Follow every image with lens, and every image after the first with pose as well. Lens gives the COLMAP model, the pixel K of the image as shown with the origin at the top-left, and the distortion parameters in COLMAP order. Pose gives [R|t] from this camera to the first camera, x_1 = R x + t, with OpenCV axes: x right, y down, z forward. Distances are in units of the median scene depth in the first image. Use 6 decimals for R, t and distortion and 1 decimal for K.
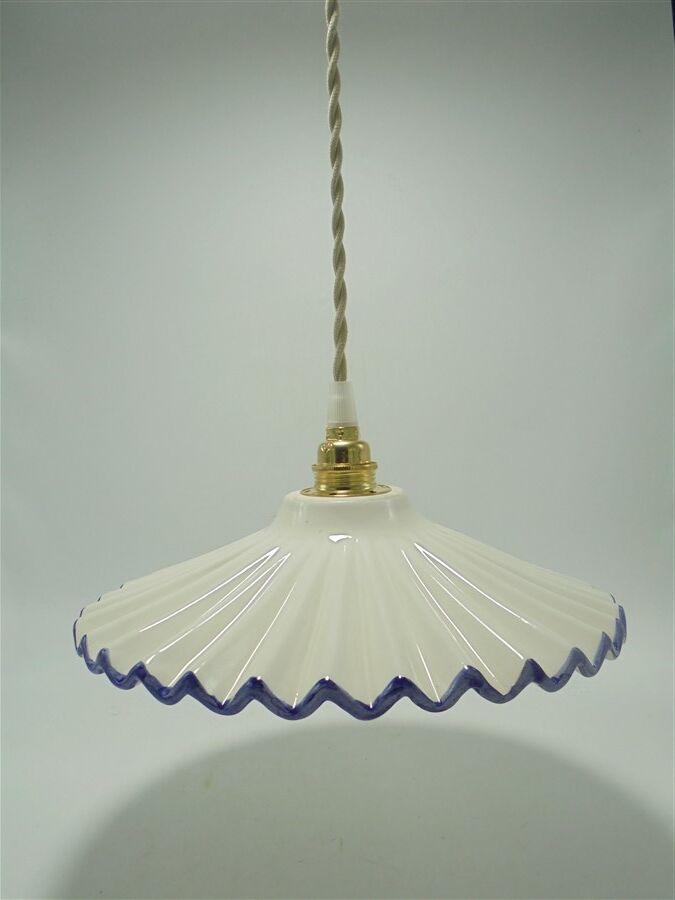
lens RADIAL K [[755.4, 0, 344.3], [0, 755.4, 448.7], [0, 0, 1]] dist [0.000414, -0.009616]
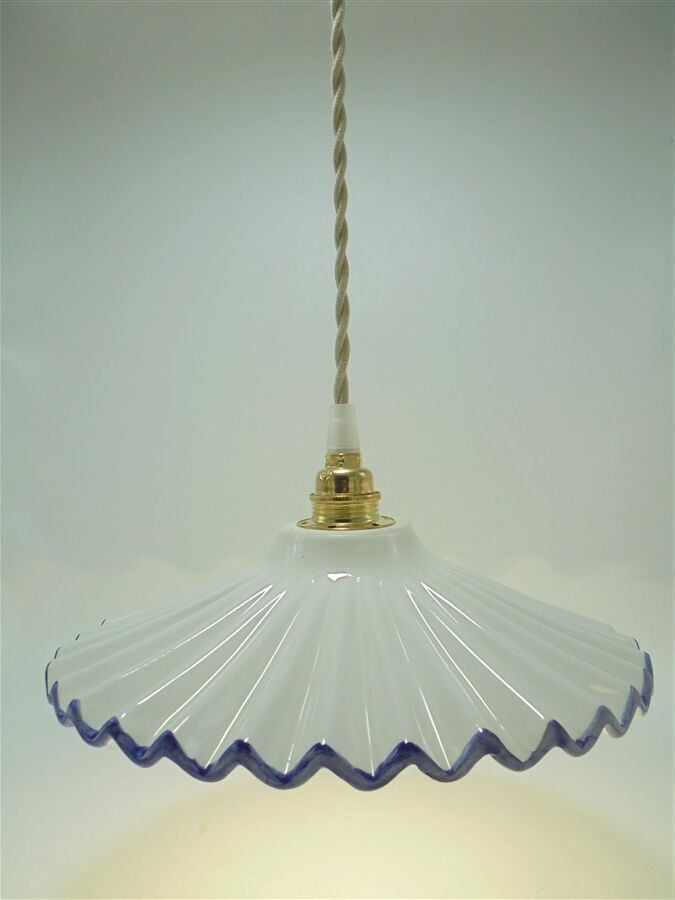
lens RADIAL K [[755.4, 0, 340.2], [0, 755.4, 454.1], [0, 0, 1]] dist [0.000414, -0.009616]
pose [[0.999925, 0.010600, -0.006131, -0.000673], [-0.010716, 0.999757, -0.019239, -0.010852], [0.005925, 0.019303, 0.999796, 0.084808]]
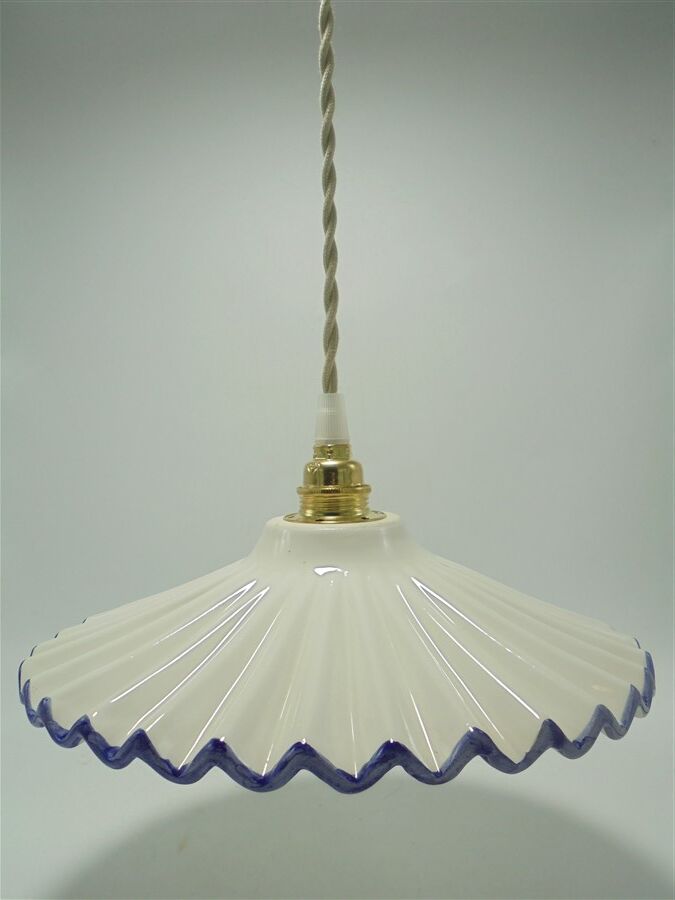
lens RADIAL K [[755.4, 0, 339.1], [0, 755.4, 453.5], [0, 0, 1]] dist [0.000414, -0.009616]
pose [[0.999897, 0.011270, -0.008884, 0.014814], [-0.011558, 0.999388, -0.033028, 0.011544], [0.008507, 0.033127, 0.999415, 0.120603]]
